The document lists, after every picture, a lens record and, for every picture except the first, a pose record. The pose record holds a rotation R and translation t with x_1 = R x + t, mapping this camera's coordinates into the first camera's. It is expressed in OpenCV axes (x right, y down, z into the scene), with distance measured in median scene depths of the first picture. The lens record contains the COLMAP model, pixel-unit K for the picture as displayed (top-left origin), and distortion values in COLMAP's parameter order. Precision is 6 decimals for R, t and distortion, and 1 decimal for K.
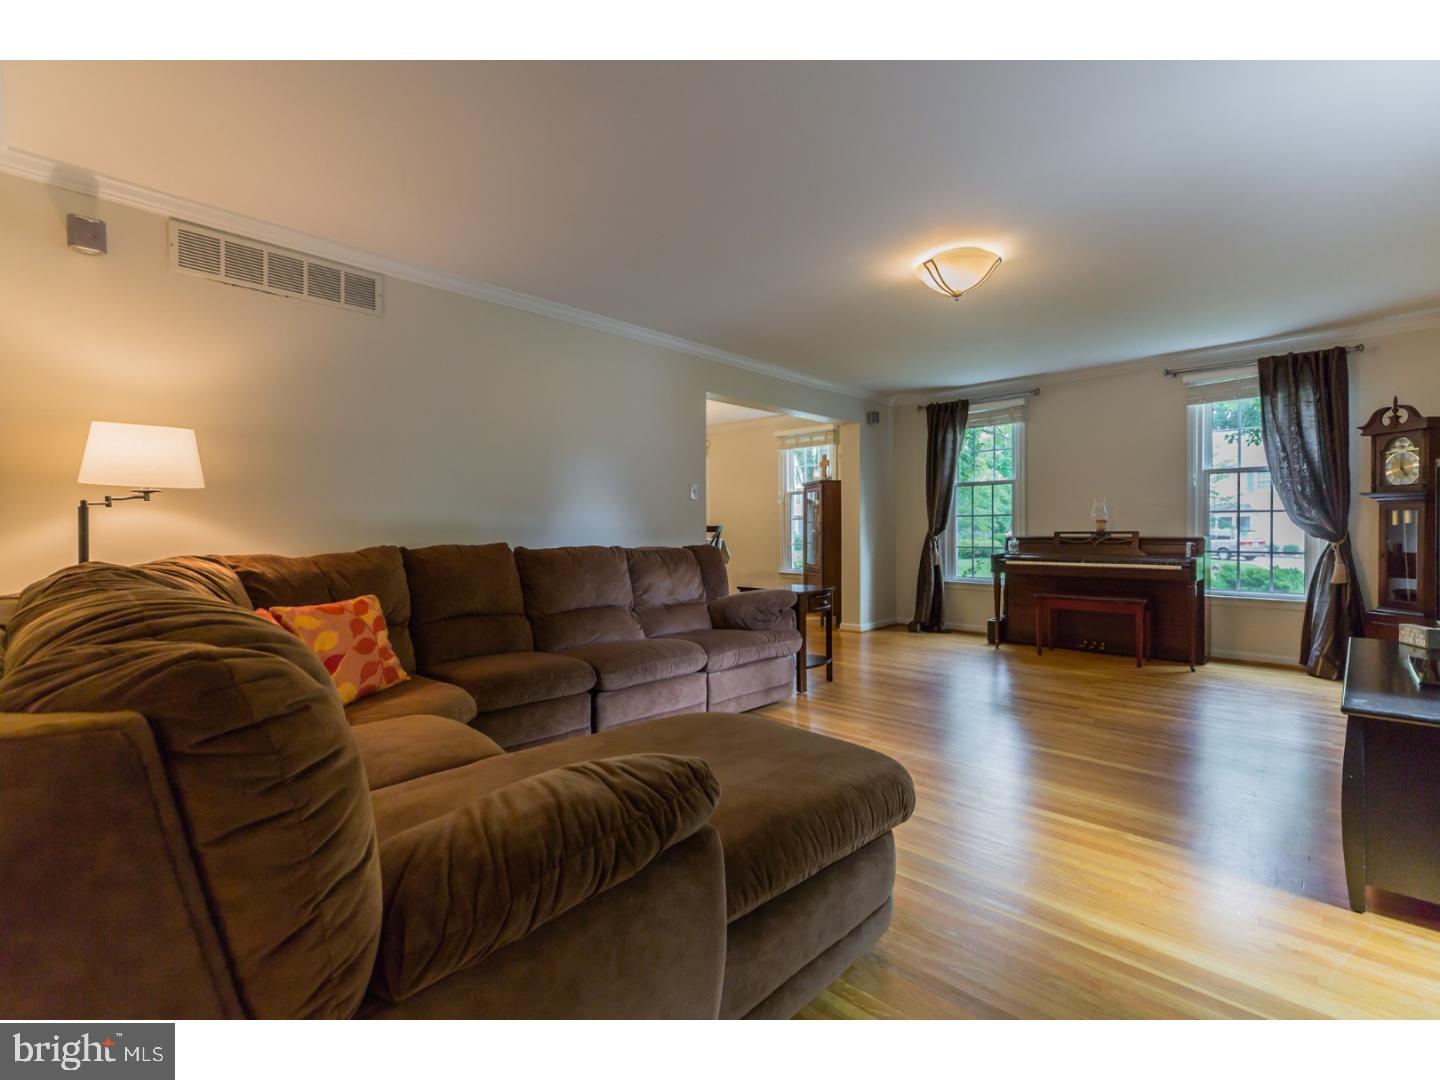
lens RADIAL K [[645.5, 0, 720.0], [0, 645.5, 540.0], [0, 0, 1]] dist [-0.000211, -0.000091]
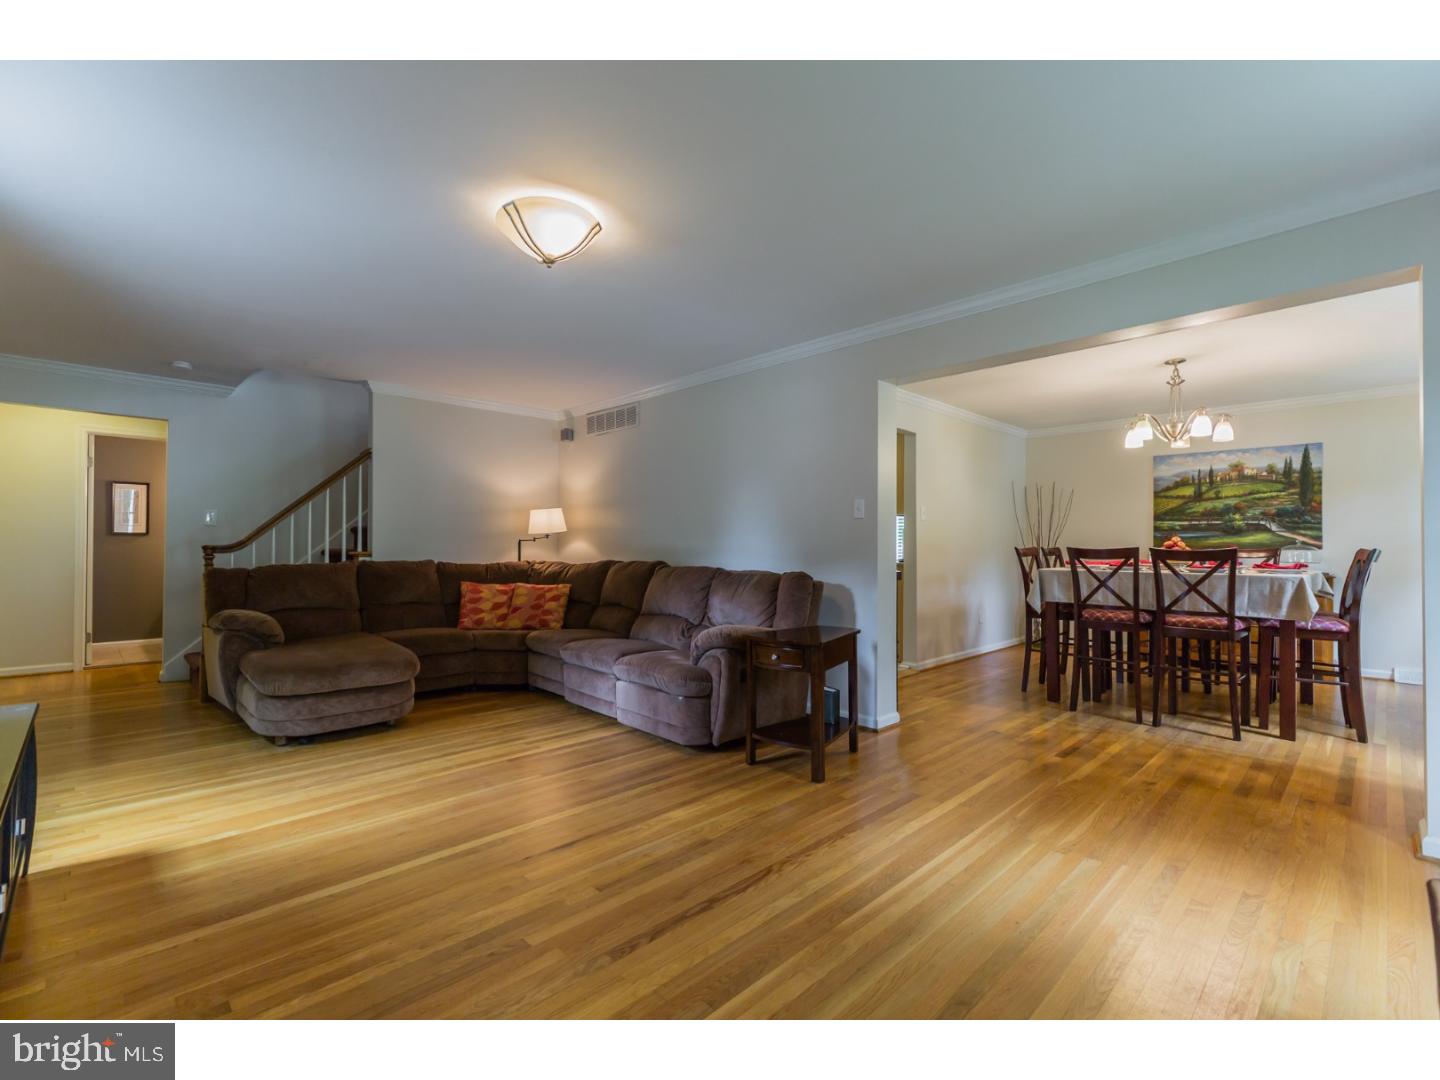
lens RADIAL K [[645.5, 0, 720.0], [0, 645.5, 540.0], [0, 0, 1]] dist [-0.000211, -0.000091]
pose [[-0.015896, -0.002261, -0.999871, 1.309126], [-0.012457, 0.999920, -0.002063, -0.049749], [0.999796, 0.012422, -0.015923, 1.389650]]
